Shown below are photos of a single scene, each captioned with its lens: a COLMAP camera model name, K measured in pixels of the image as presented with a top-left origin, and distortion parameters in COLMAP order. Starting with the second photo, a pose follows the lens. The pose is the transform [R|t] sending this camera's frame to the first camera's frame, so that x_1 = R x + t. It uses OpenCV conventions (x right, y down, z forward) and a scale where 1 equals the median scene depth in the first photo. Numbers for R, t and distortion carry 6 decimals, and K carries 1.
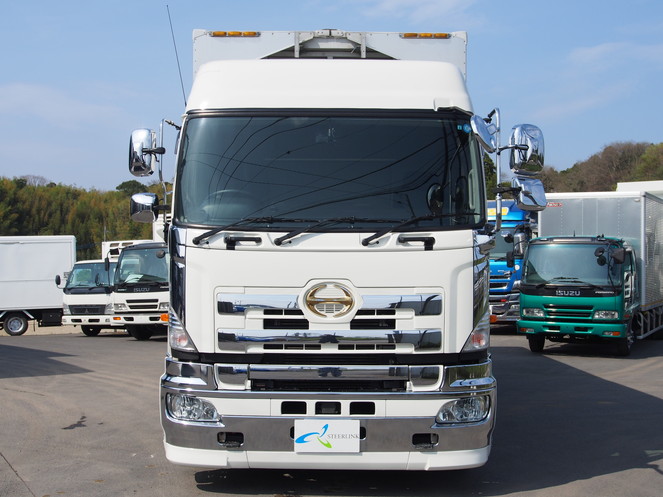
lens RADIAL K [[903.8, 0, 331.5], [0, 903.8, 248.5], [0, 0, 1]] dist [0.013902, 0.037347]
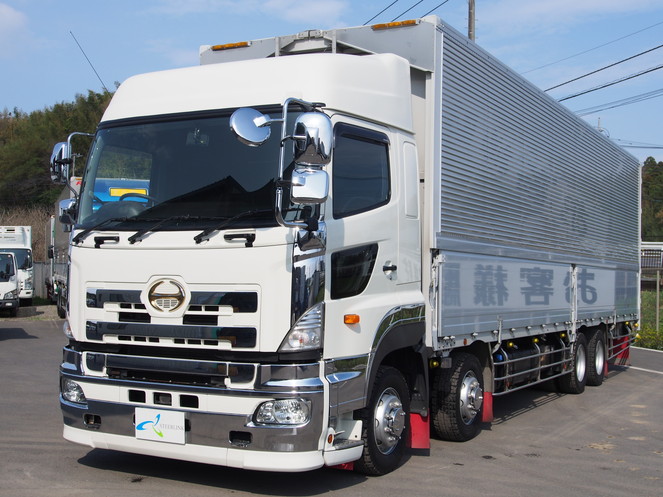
lens RADIAL K [[903.8, 0, 331.5], [0, 903.8, 248.5], [0, 0, 1]] dist [0.013902, 0.037347]
pose [[0.879033, -0.007418, -0.476704, 0.663373], [0.002745, 0.999941, -0.010498, 0.014385], [0.476754, 0.007919, 0.879001, 0.172131]]
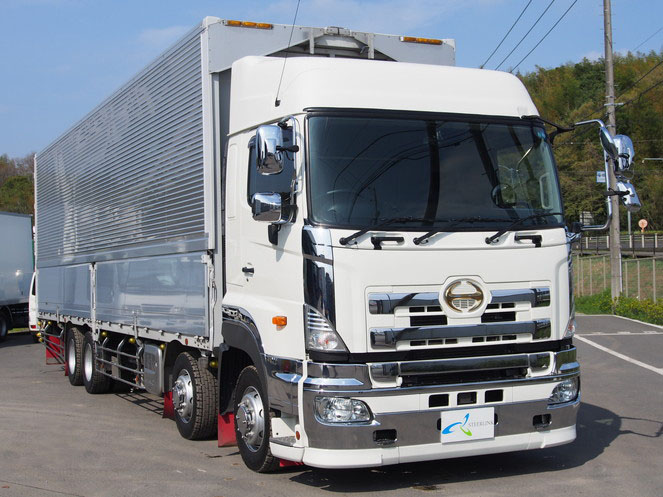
lens RADIAL K [[998.3, 0, 331.5], [0, 998.3, 248.5], [0, 0, 1]] dist [0.013220, 0.024335]
pose [[0.906686, -0.015190, 0.421532, -0.630809], [0.014908, 0.999881, 0.003964, -0.004979], [-0.421542, 0.002691, 0.906805, 0.010399]]
